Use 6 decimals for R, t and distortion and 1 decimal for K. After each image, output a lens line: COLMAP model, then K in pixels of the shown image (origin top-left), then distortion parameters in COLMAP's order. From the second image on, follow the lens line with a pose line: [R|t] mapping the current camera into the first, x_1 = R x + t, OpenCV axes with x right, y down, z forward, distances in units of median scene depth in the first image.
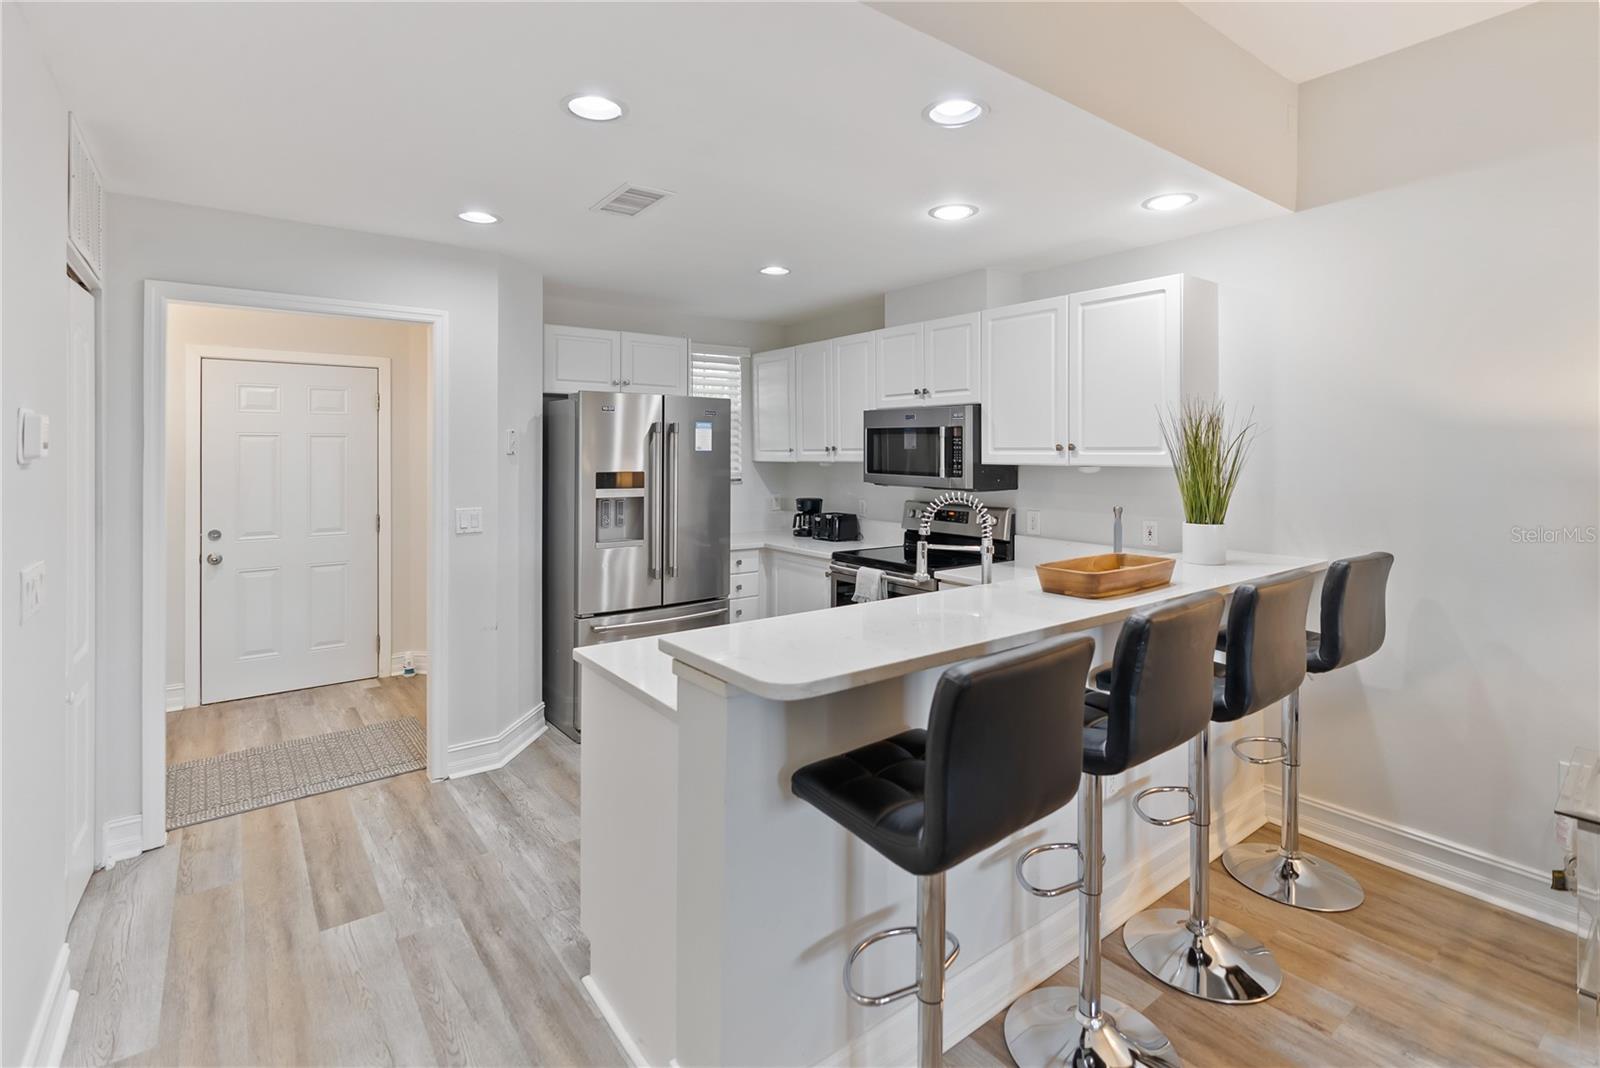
lens RADIAL K [[766.2, 0, 794.1], [0, 766.2, 461.1], [0, 0, 1]] dist [-0.001615, 0.000310]
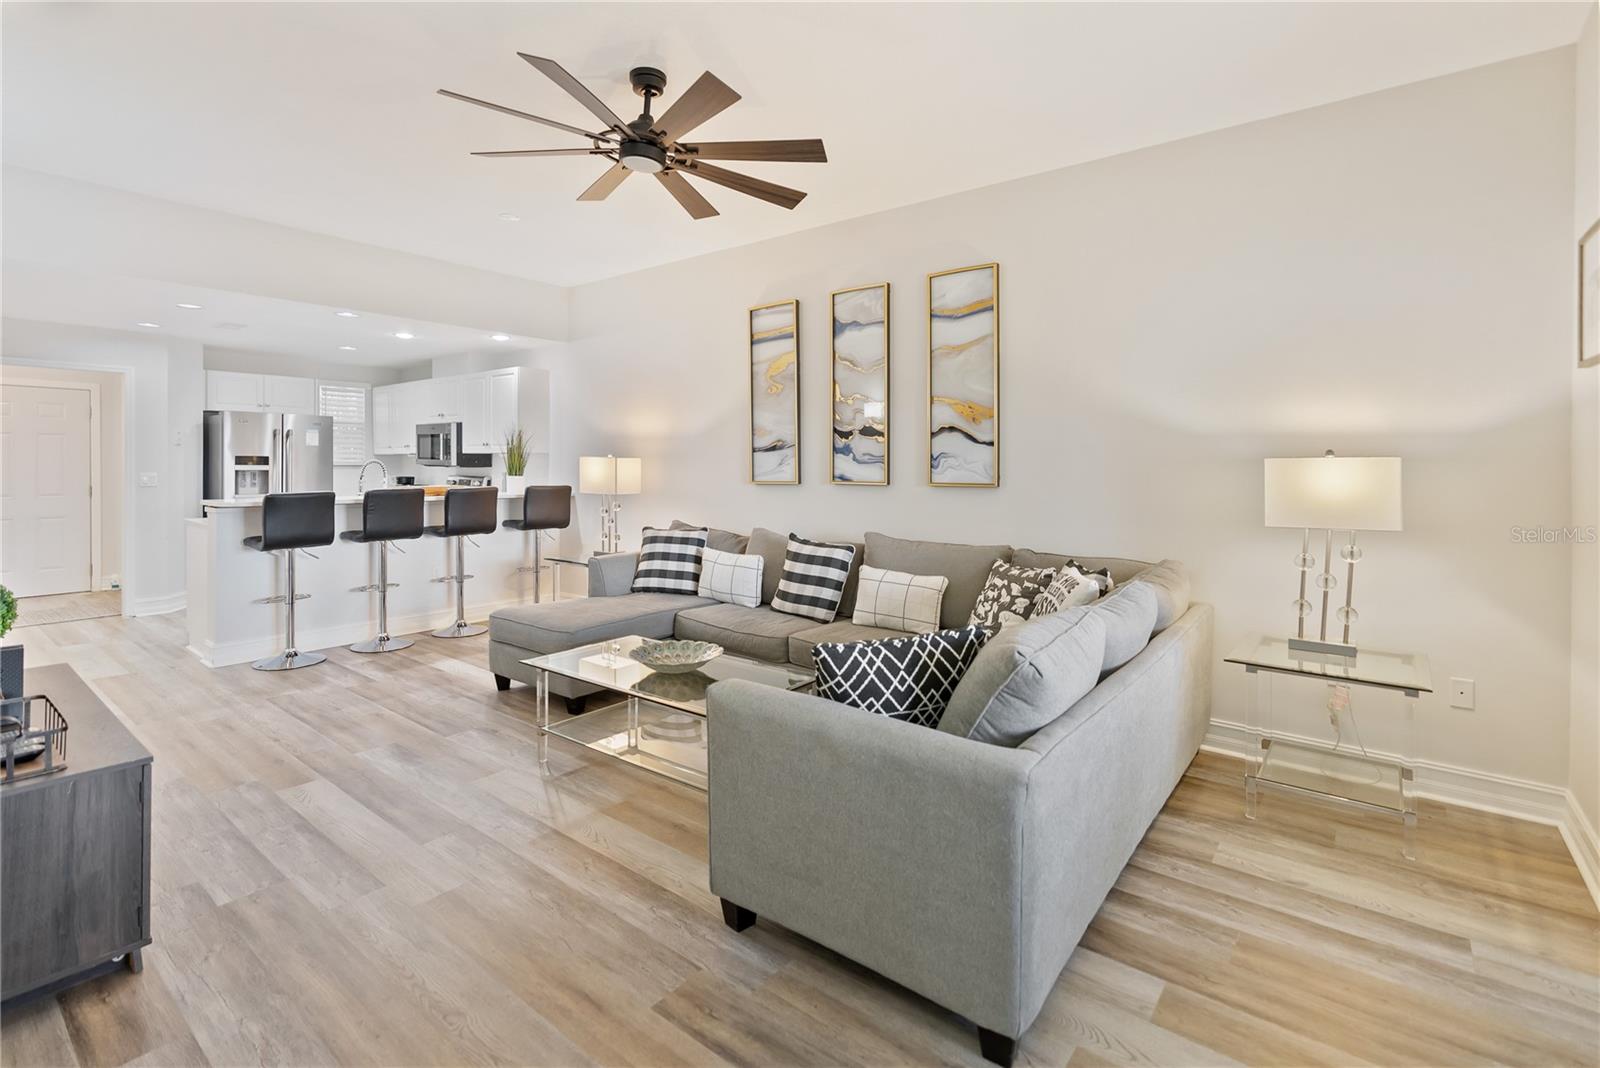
lens RADIAL K [[742.5, 0, 796.8], [0, 742.5, 475.8], [0, 0, 1]] dist [-0.001037, 0.000569]
pose [[0.966125, 0.000632, 0.258072, 0.551572], [-0.003076, 0.999954, 0.009067, 0.040443], [-0.258054, -0.009554, 0.966083, -1.002921]]
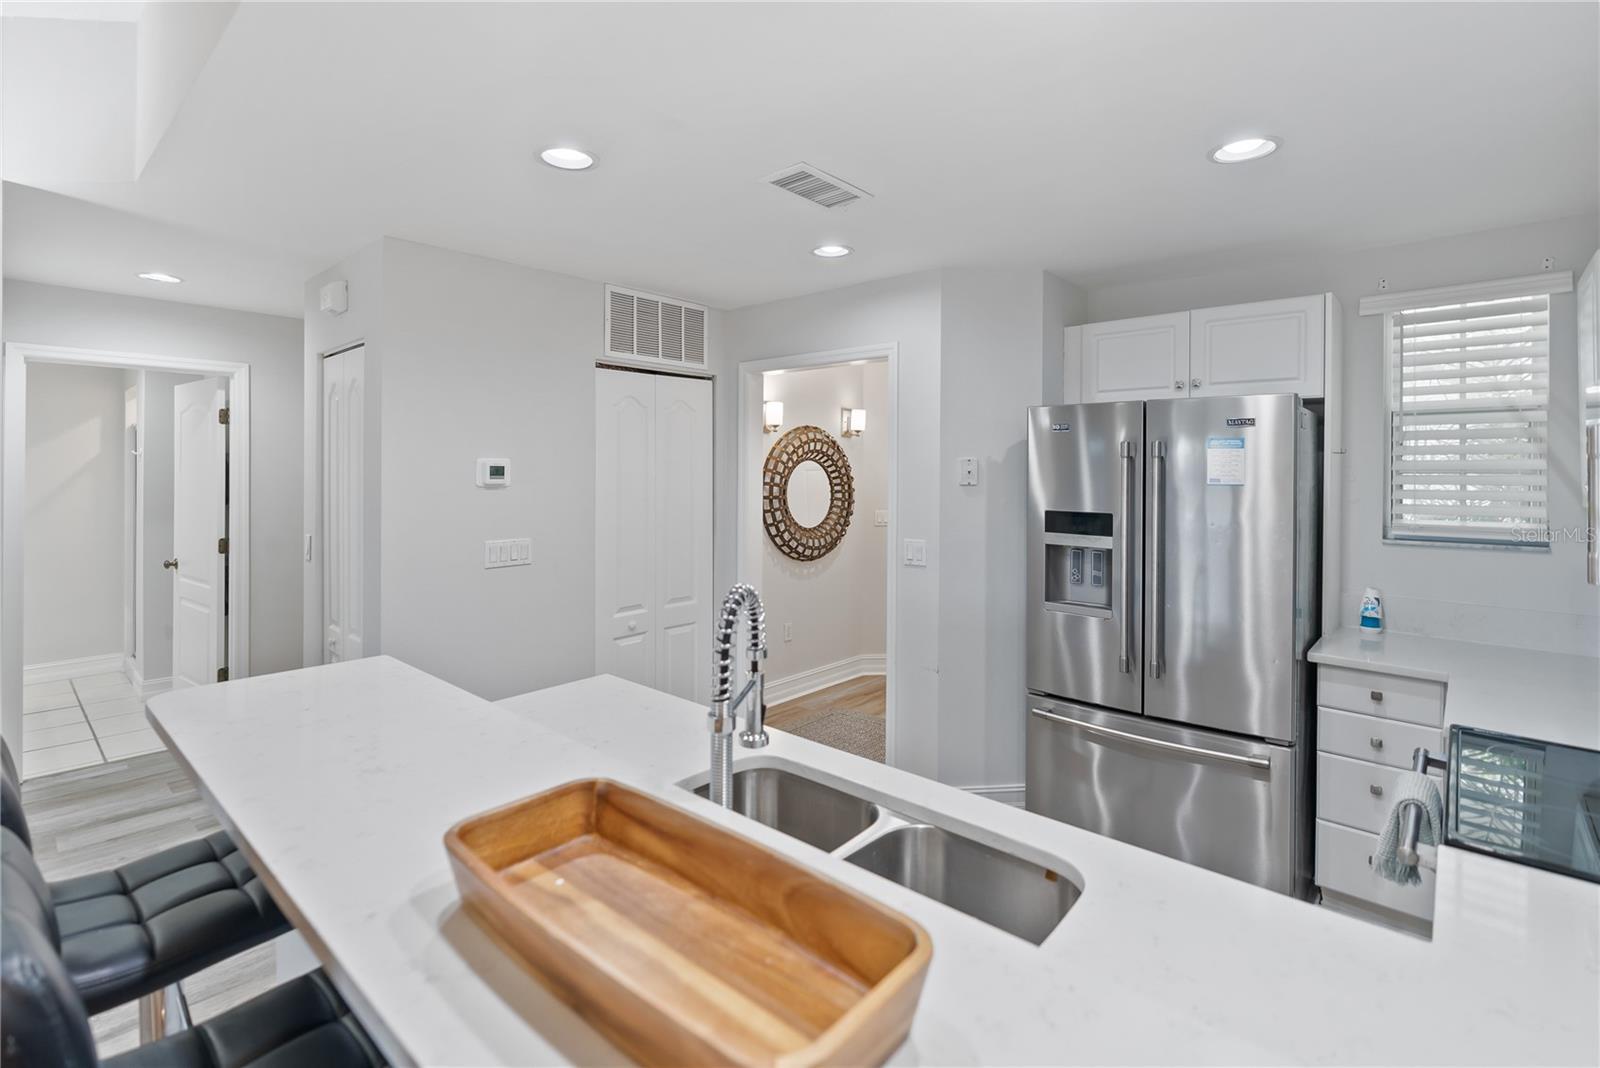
lens RADIAL K [[766.2, 0, 794.1], [0, 766.2, 461.1], [0, 0, 1]] dist [-0.001615, 0.000310]
pose [[0.181500, -0.012846, -0.983307, 0.442503], [-0.013491, 0.999788, -0.015551, -0.019159], [0.983298, 0.016089, 0.181288, 0.586698]]
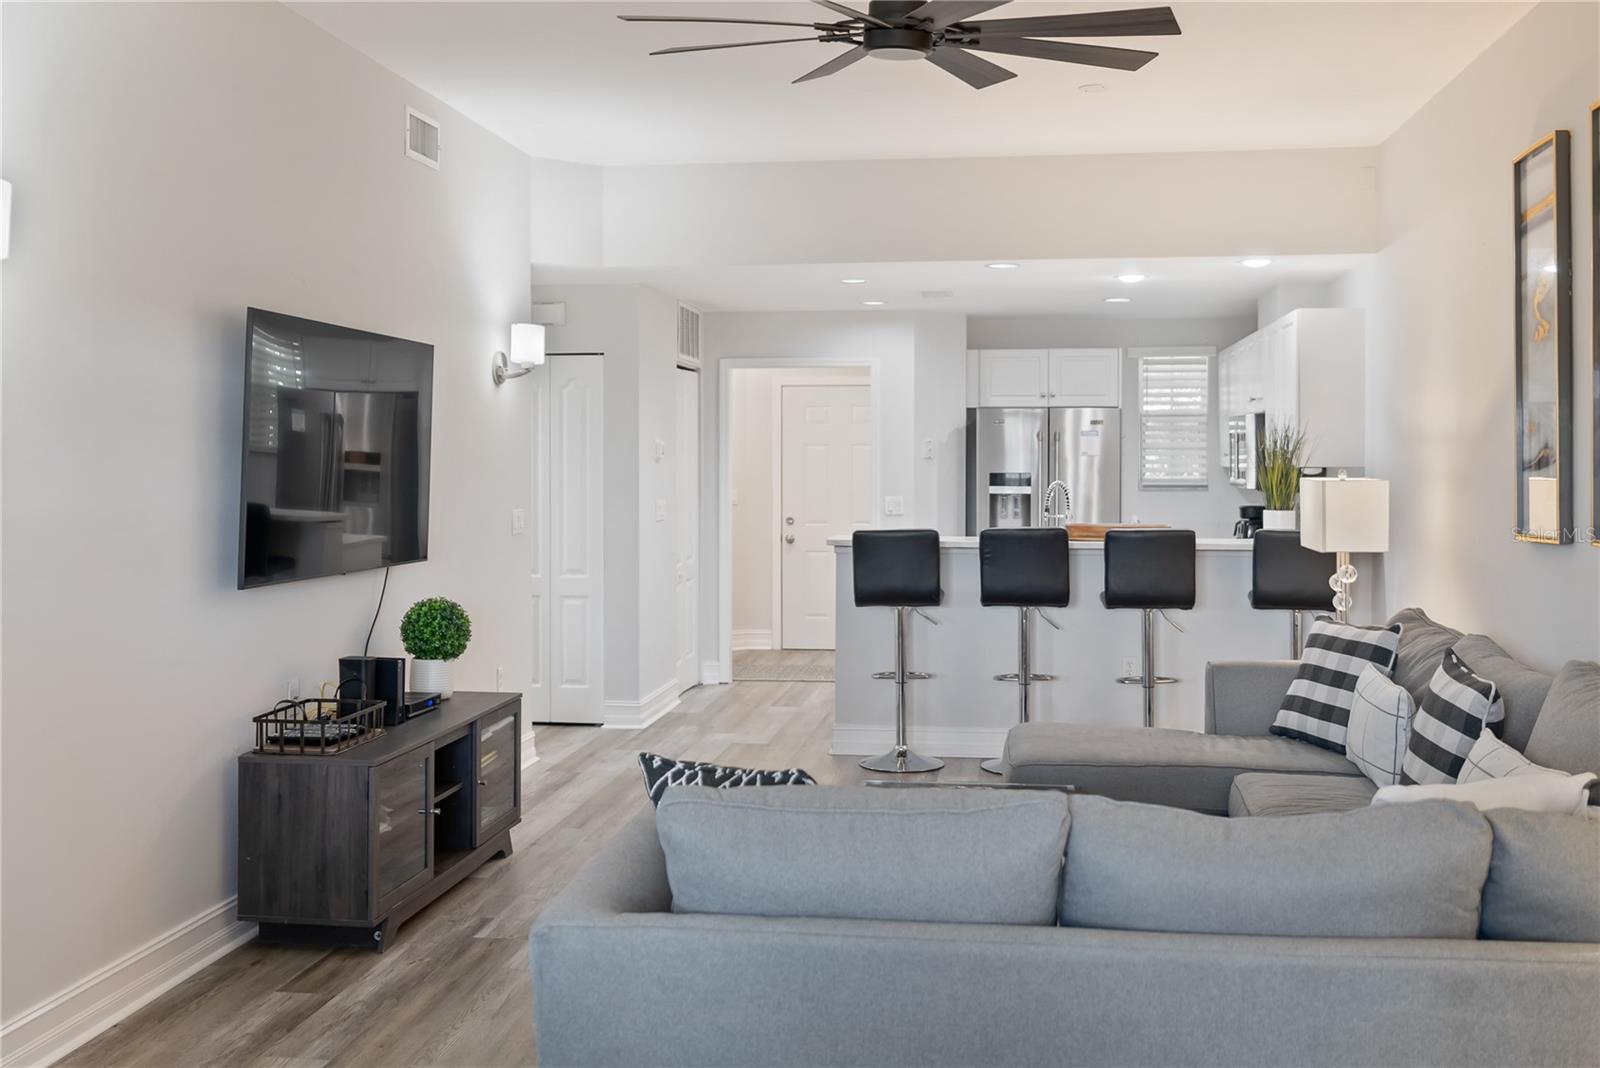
lens RADIAL K [[1605.0, 0, 796.5], [0, 1605.0, 466.8], [0, 0, 1]] dist [0.005130, 0.008096]
pose [[0.709465, 0.001328, -0.704740, 1.320299], [-0.005765, 0.999976, -0.003919, 0.016118], [0.704717, 0.006844, 0.709455, -1.048609]]
